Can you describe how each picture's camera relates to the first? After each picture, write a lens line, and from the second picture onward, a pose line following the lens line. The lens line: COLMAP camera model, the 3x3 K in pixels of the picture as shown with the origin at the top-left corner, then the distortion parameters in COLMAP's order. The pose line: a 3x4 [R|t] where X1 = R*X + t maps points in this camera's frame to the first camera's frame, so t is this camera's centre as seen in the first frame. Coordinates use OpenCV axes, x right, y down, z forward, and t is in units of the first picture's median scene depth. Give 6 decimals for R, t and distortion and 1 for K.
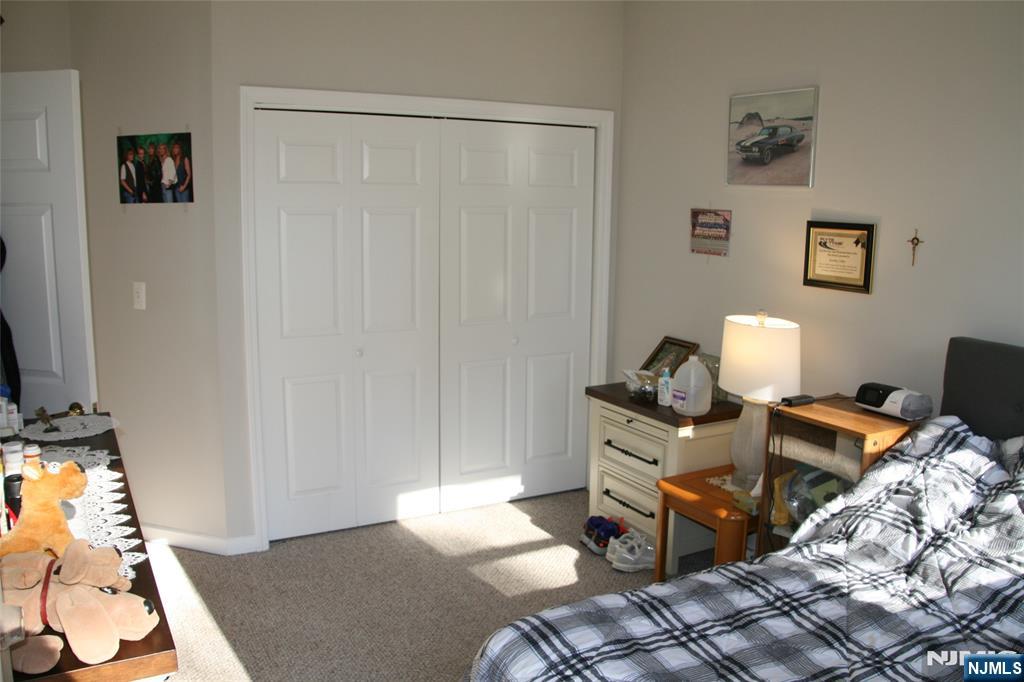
lens RADIAL K [[879.9, 0, 512.0], [0, 879.9, 341.0], [0, 0, 1]] dist [-0.178224, 0.144248]
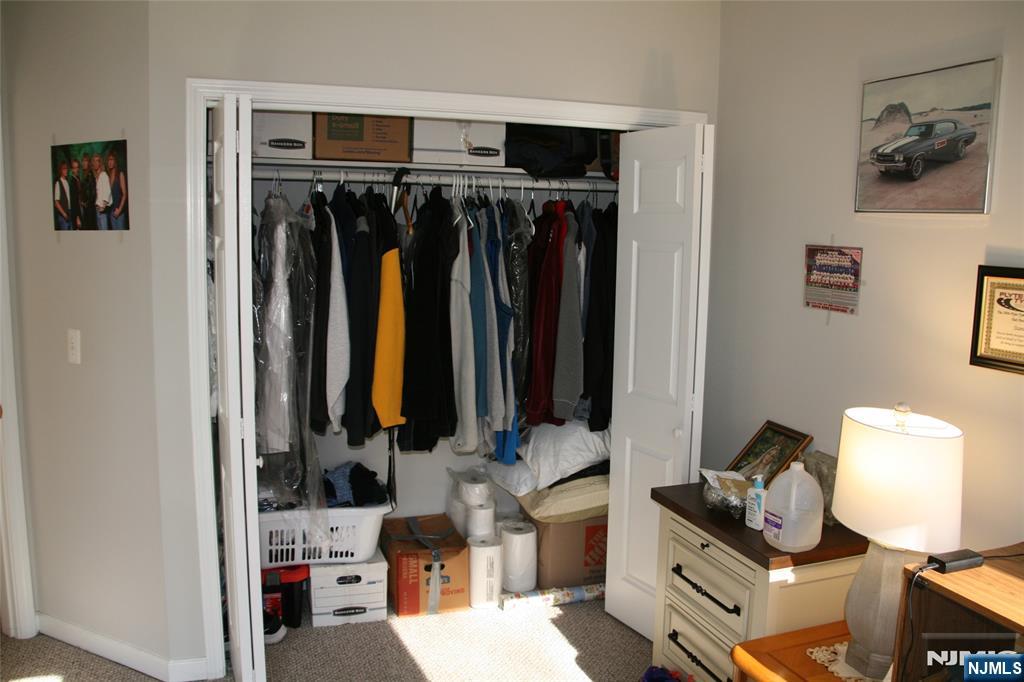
lens RADIAL K [[879.9, 0, 512.0], [0, 879.9, 341.0], [0, 0, 1]] dist [-0.178224, 0.144248]
pose [[0.985619, 0.027359, -0.166754, 0.098506], [-0.033081, 0.998952, -0.031629, -0.048290], [0.165714, 0.036691, 0.985491, 0.301145]]
